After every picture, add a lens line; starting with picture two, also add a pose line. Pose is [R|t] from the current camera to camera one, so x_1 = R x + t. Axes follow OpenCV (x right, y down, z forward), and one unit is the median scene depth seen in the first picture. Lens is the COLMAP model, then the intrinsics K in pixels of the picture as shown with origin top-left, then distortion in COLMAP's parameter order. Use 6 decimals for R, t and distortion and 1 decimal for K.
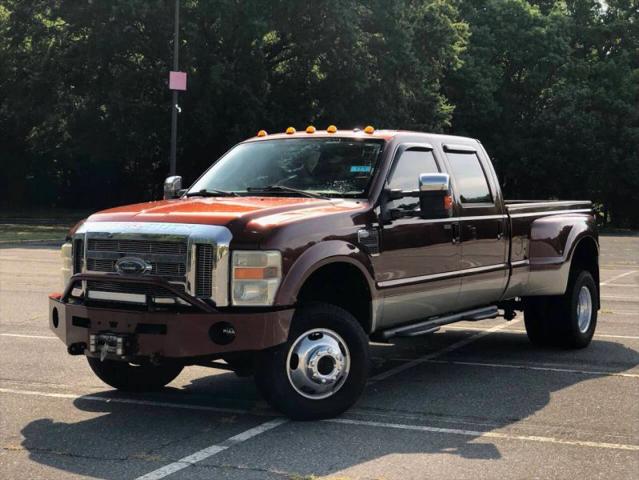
lens RADIAL K [[616.6, 0, 319.5], [0, 616.6, 240.0], [0, 0, 1]] dist [-0.000074, -0.019430]
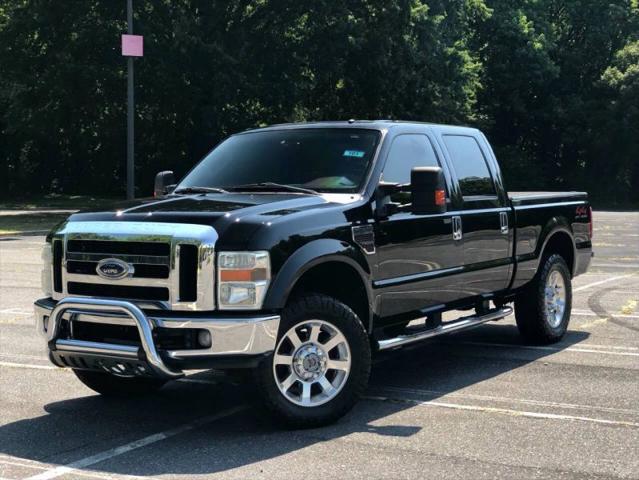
lens RADIAL K [[552.1, 0, 319.5], [0, 552.1, 240.0], [0, 0, 1]] dist [0.007019, -0.005495]
pose [[0.999599, -0.020135, 0.019914, -0.003554], [0.019938, 0.999751, 0.010008, -0.005011], [-0.020111, -0.009607, 0.999752, 0.160592]]
